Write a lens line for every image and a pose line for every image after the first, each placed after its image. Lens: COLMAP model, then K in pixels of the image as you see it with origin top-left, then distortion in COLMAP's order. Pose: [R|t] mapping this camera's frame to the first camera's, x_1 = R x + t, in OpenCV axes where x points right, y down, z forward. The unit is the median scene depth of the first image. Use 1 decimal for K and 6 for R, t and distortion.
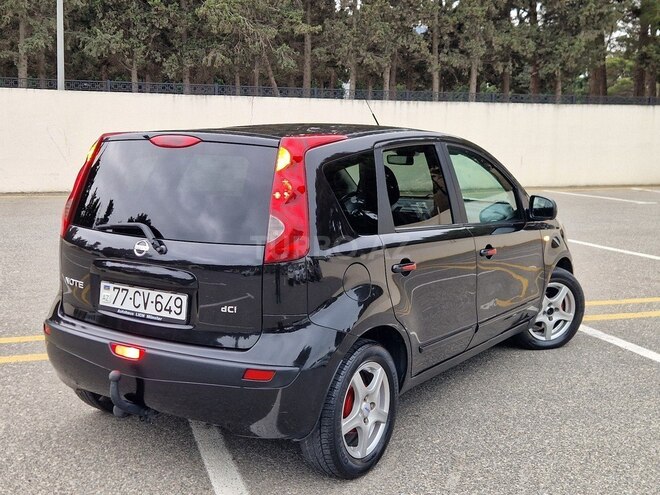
lens RADIAL K [[803.0, 0, 322.5], [0, 803.0, 221.3], [0, 0, 1]] dist [0.074925, 0.000000]
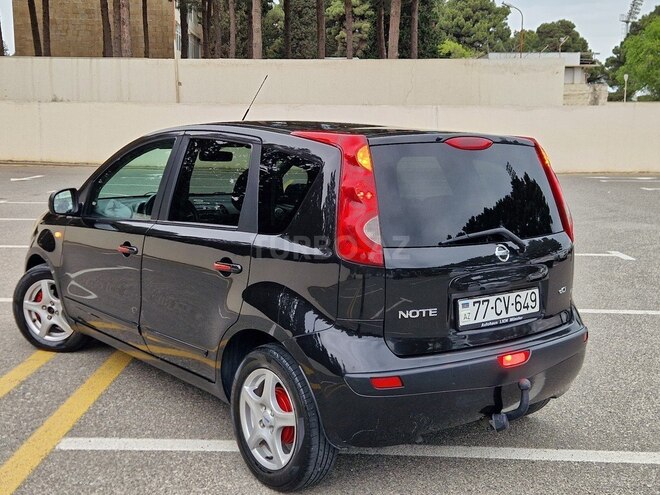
lens RADIAL K [[803.0, 0, 335.7], [0, 803.0, 235.1], [0, 0, 1]] dist [0.074925, 0.000000]
pose [[0.306880, -0.122277, 0.943861, -1.200786], [0.092669, 0.990839, 0.098234, -0.102705], [-0.947226, 0.057320, 0.315400, 0.876787]]
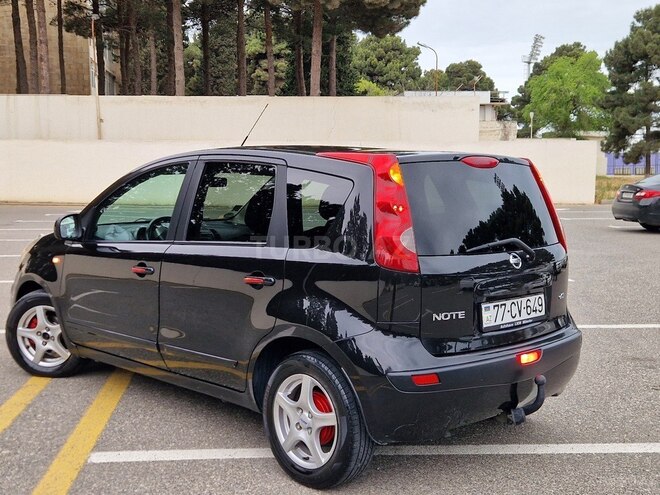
lens RADIAL K [[803.0, 0, 325.8], [0, 803.0, 244.8], [0, 0, 1]] dist [0.074925, 0.000000]
pose [[0.213023, -0.094393, 0.972477, -1.313465], [0.103573, 0.991896, 0.073591, -0.092972], [-0.971542, 0.085045, 0.221073, 1.000548]]
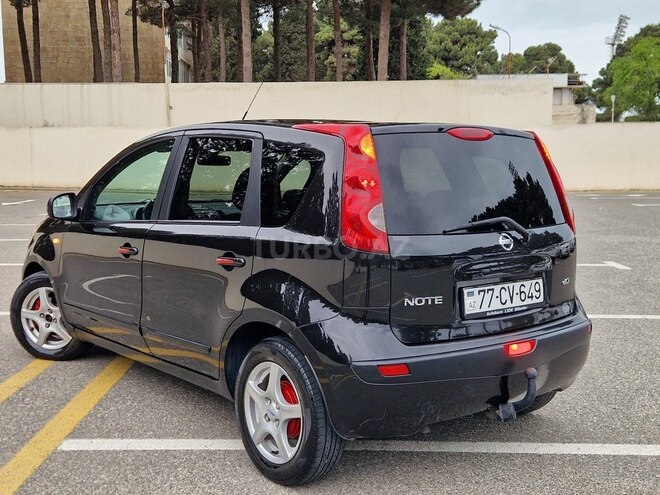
lens RADIAL K [[803.0, 0, 332.7], [0, 803.0, 237.7], [0, 0, 1]] dist [0.074925, 0.000000]
pose [[0.298225, -0.099807, 0.949263, -1.207712], [0.105340, 0.991885, 0.071194, -0.063400], [-0.948665, 0.078763, 0.306318, 0.894573]]
